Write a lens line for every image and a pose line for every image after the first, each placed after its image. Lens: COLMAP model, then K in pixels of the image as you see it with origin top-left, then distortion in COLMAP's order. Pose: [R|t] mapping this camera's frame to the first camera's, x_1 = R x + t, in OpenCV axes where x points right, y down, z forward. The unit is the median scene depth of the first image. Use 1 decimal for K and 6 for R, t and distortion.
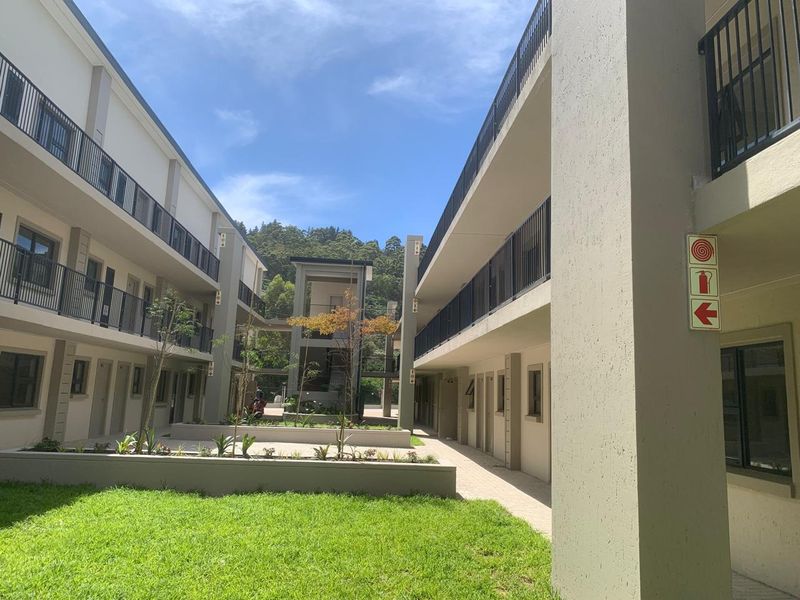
lens RADIAL K [[625.5, 0, 400.1], [0, 625.5, 297.9], [0, 0, 1]] dist [0.002985, -0.005751]
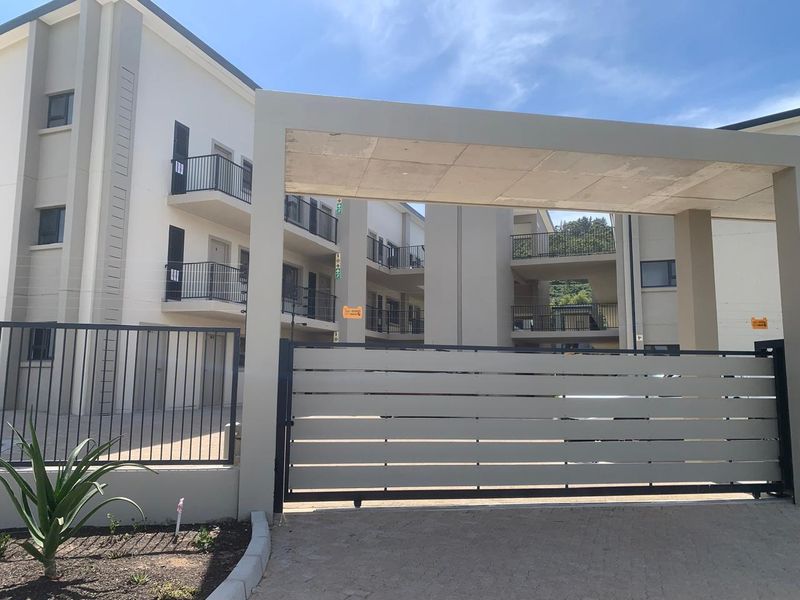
lens RADIAL K [[625.5, 0, 400.1], [0, 625.5, 297.9], [0, 0, 1]] dist [0.002985, -0.005751]
pose [[0.917482, -0.067621, -0.391987, 0.145855], [0.075716, 0.997116, 0.005210, 0.057000], [0.390504, -0.034460, 0.919956, 0.207323]]
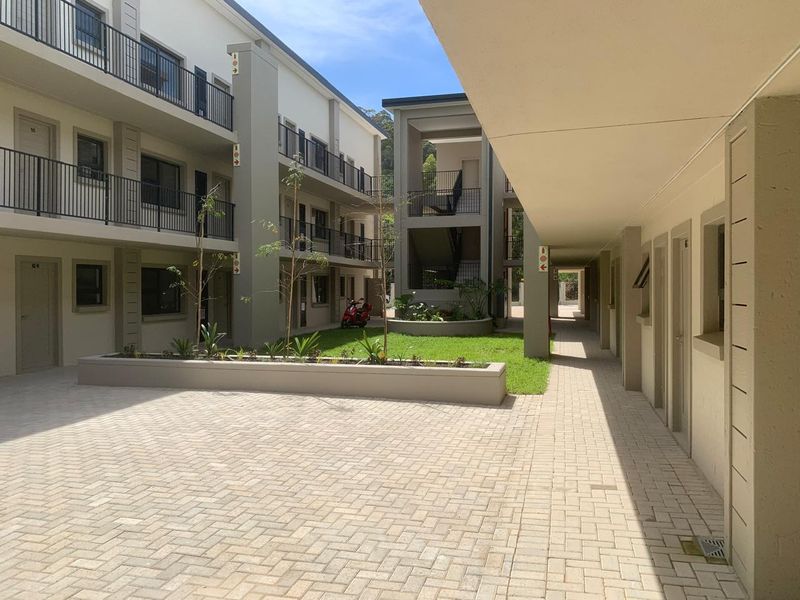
lens RADIAL K [[625.5, 0, 400.1], [0, 625.5, 297.9], [0, 0, 1]] dist [0.002985, -0.005751]
pose [[0.951049, -0.032923, -0.307283, 0.069484], [0.082966, 0.985008, 0.151246, 0.064003], [0.297697, -0.169336, 0.939522, 0.422312]]
